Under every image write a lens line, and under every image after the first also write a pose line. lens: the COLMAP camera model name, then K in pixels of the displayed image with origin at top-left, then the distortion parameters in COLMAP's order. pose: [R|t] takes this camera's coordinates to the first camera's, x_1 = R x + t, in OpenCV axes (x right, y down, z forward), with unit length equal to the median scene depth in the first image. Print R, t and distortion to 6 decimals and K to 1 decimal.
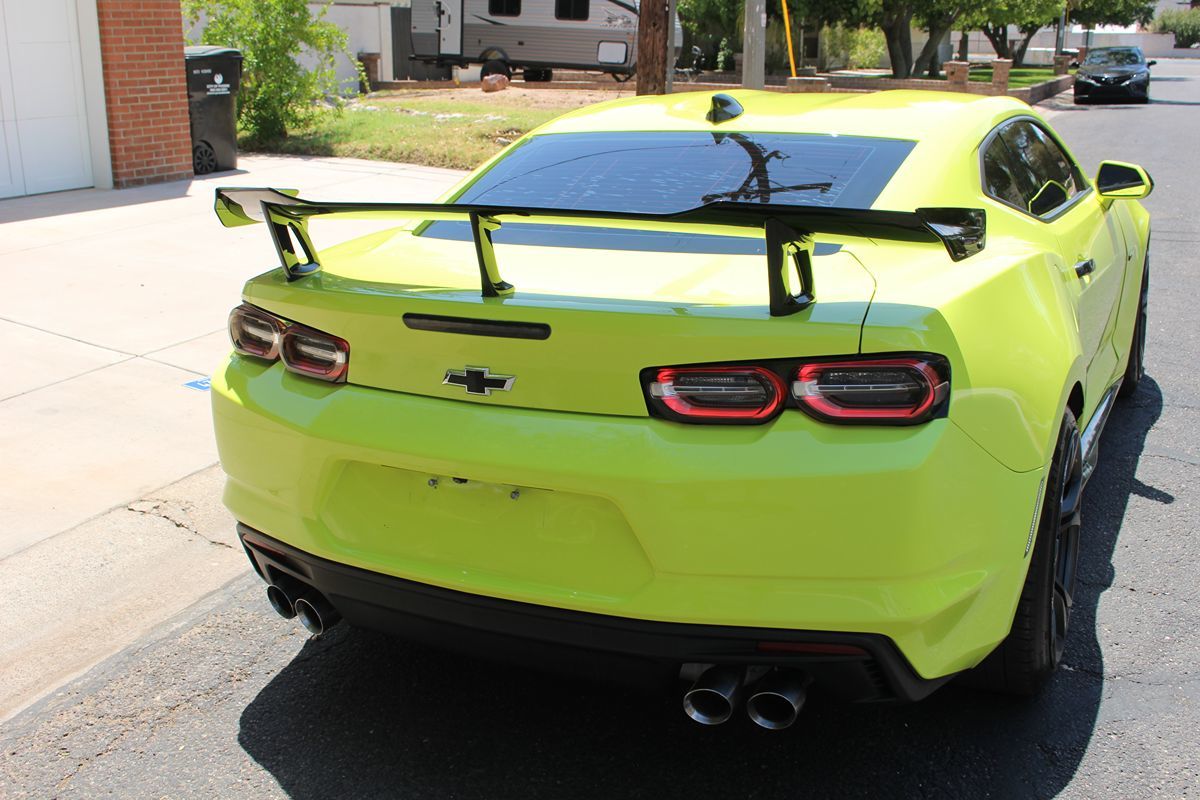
lens RADIAL K [[1283.4, 0, 602.5], [0, 1283.4, 404.3], [0, 0, 1]] dist [-0.128093, 0.137754]
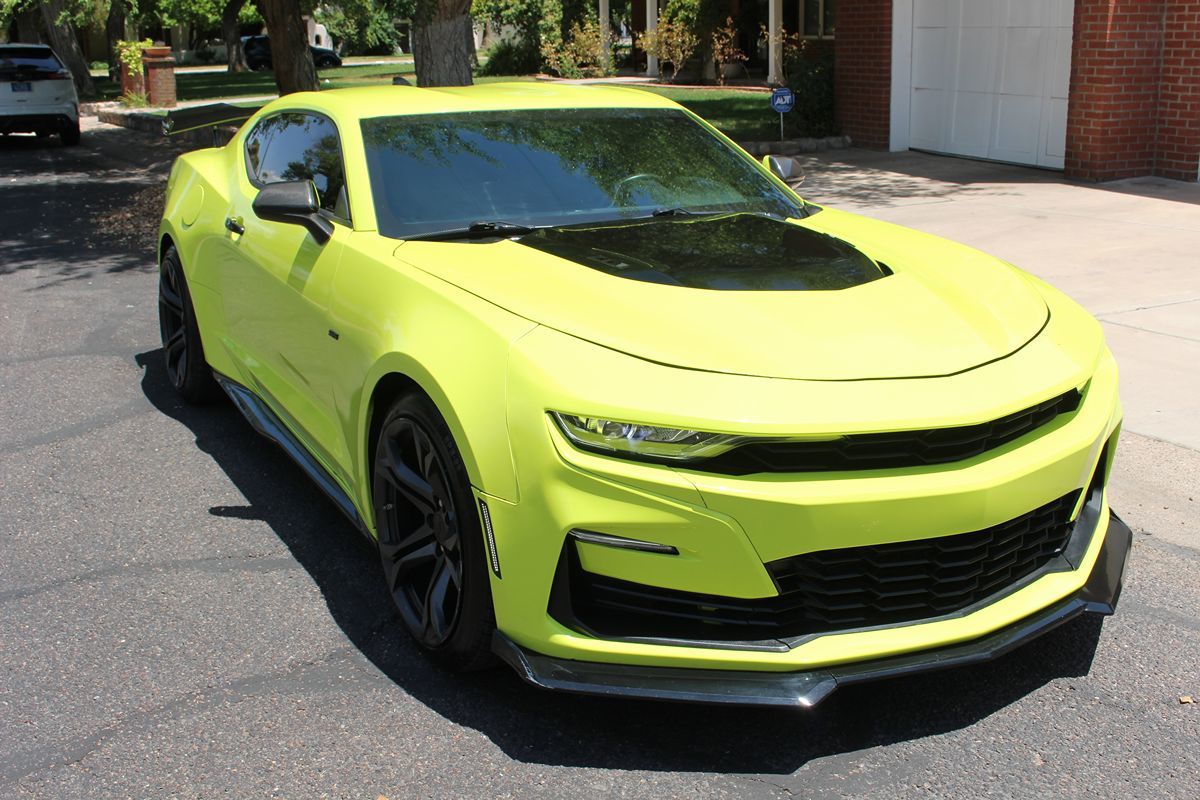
lens RADIAL K [[1325.2, 0, 598.4], [0, 1325.2, 397.7], [0, 0, 1]] dist [-0.125471, 0.145963]
pose [[-0.558976, 0.240429, -0.793561, 0.385322], [-0.210703, 0.884439, 0.416379, -0.177272], [0.801966, 0.399952, -0.443721, 0.593056]]
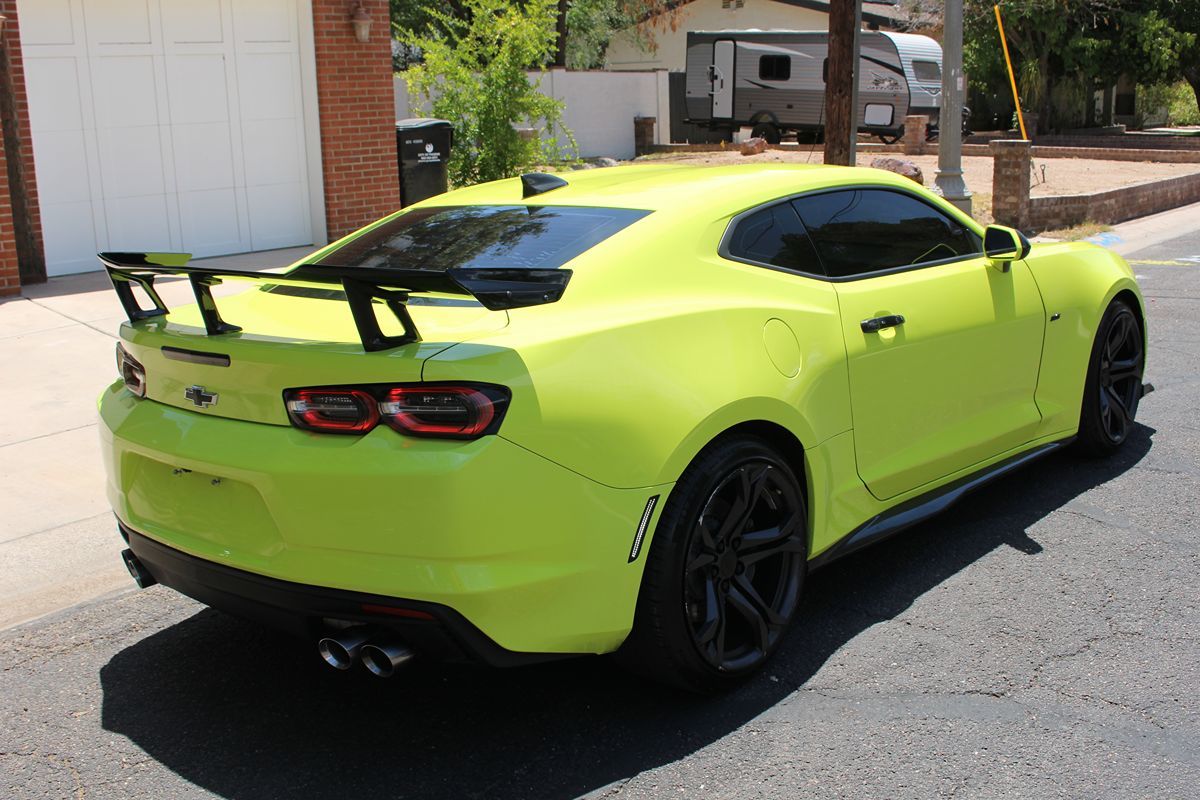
lens RADIAL K [[1301.4, 0, 602.4], [0, 1301.4, 403.5], [0, 0, 1]] dist [-0.127453, 0.146952]
pose [[0.967569, 0.033476, -0.250379, 0.130851], [-0.045564, 0.998051, -0.042638, 0.005591], [0.248464, 0.052664, 0.967208, -0.041357]]
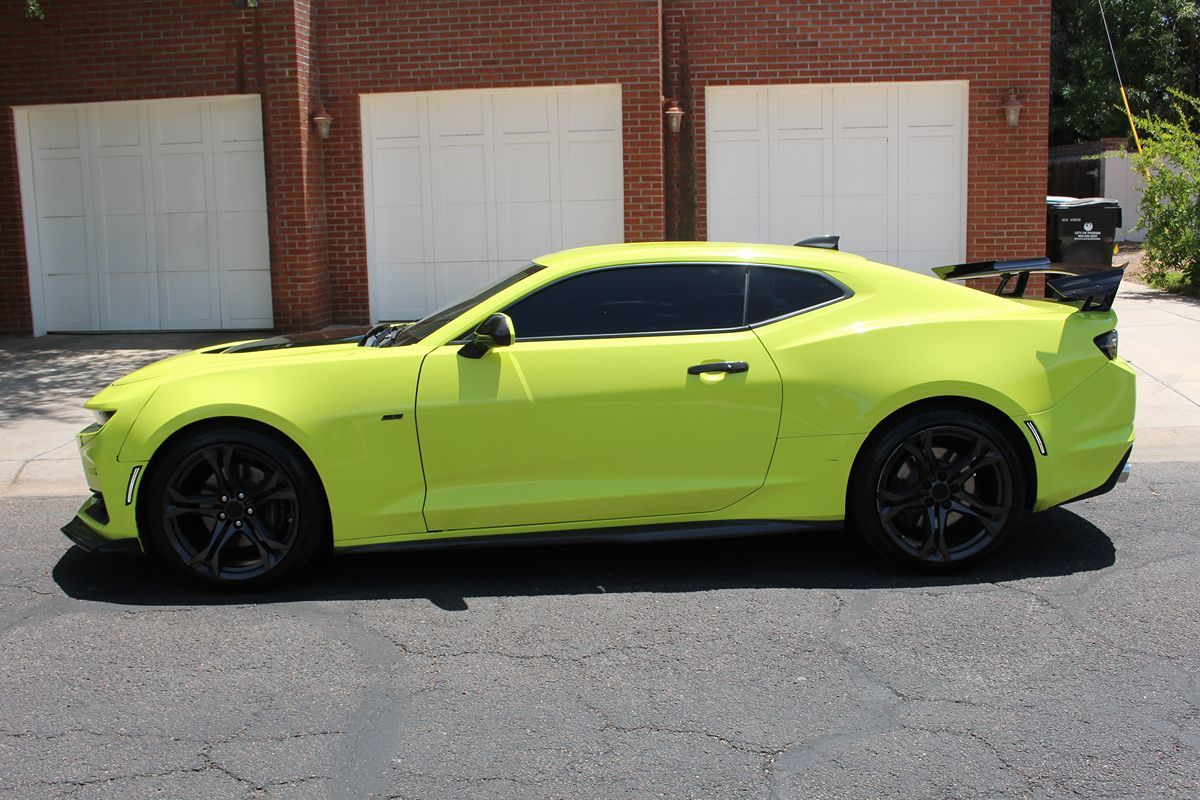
lens RADIAL K [[1239.2, 0, 600.4], [0, 1239.2, 408.1], [0, 0, 1]] dist [-0.129023, 0.133063]
pose [[0.458594, 0.147023, -0.876399, 0.477560], [-0.230579, 0.972128, 0.042427, -0.043323], [0.858210, 0.182623, 0.479713, 0.123947]]
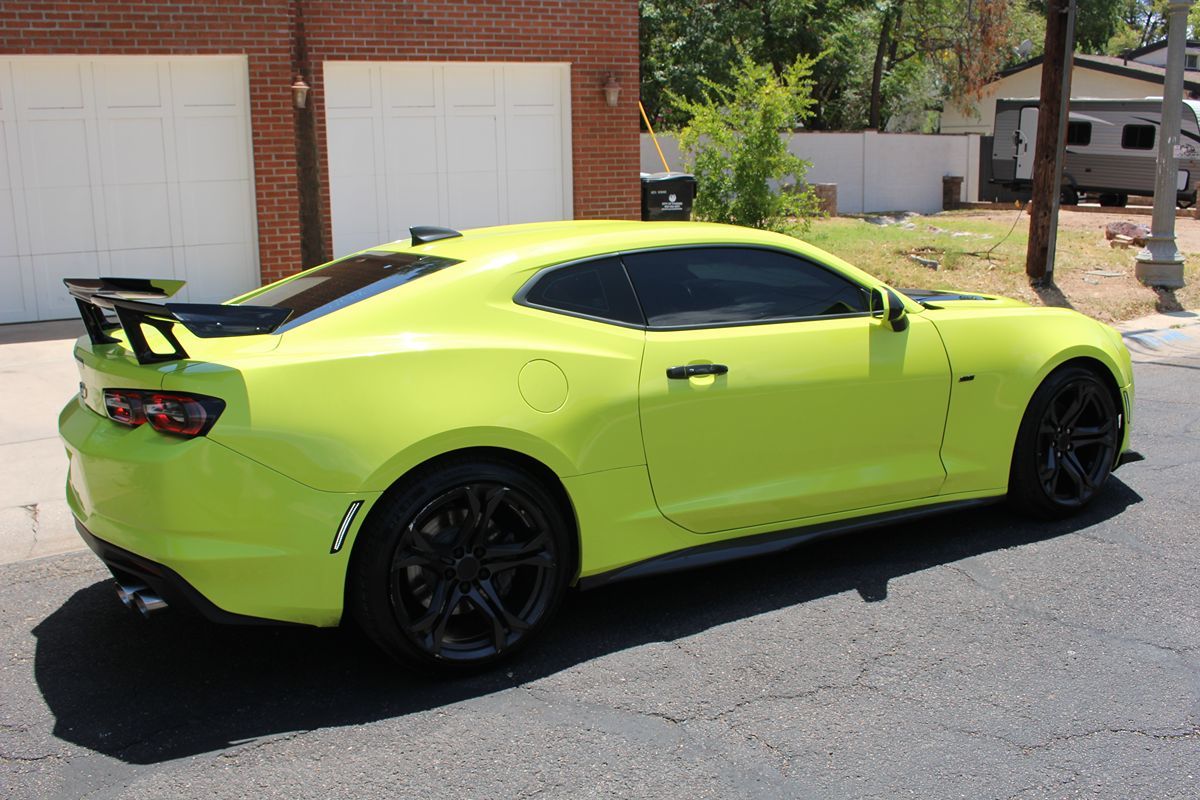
lens RADIAL K [[1145.6, 0, 603.1], [0, 1145.6, 404.9], [0, 0, 1]] dist [-0.145086, 0.143851]
pose [[0.839050, 0.103126, -0.534191, 0.269639], [-0.139028, 0.989913, -0.027267, -0.010962], [0.525991, 0.097146, 0.844924, 0.014261]]
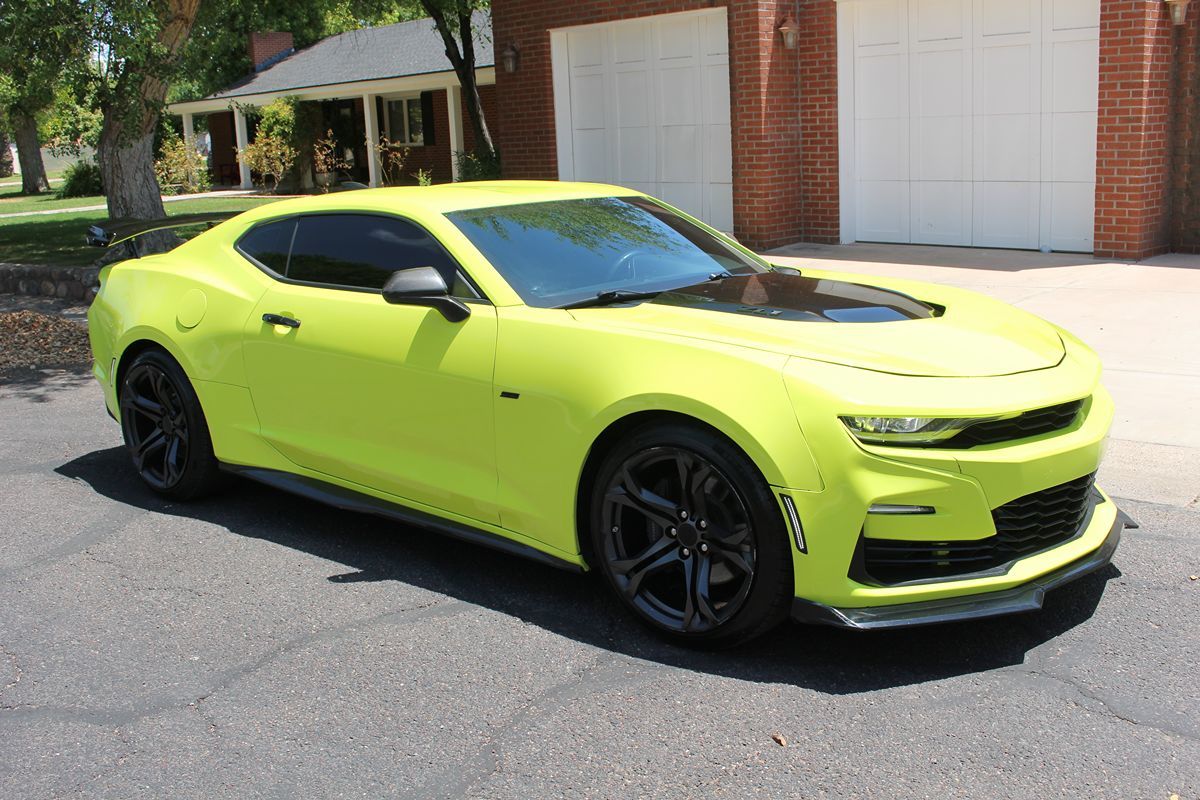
lens RADIAL K [[1255.5, 0, 603.1], [0, 1255.5, 401.7], [0, 0, 1]] dist [-0.135117, 0.152618]
pose [[-0.220944, 0.228168, -0.948221, 0.487948], [-0.229317, 0.932838, 0.277899, -0.146644], [0.947944, 0.278843, -0.153782, 0.475828]]
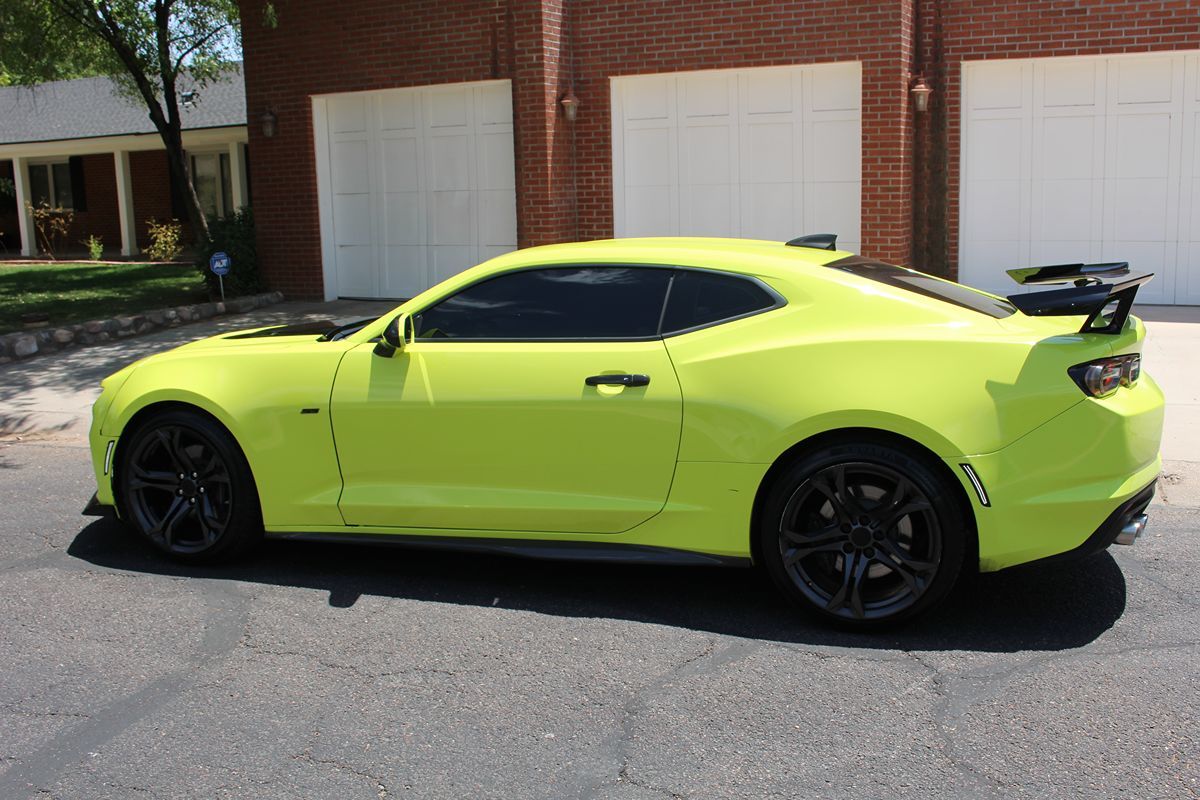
lens RADIAL K [[1192.8, 0, 599.3], [0, 1192.8, 405.7], [0, 0, 1]] dist [-0.141415, 0.146434]
pose [[0.124580, 0.190451, -0.973760, 0.489885], [-0.254328, 0.954747, 0.154195, -0.095626], [0.959061, 0.228444, 0.167379, 0.288483]]
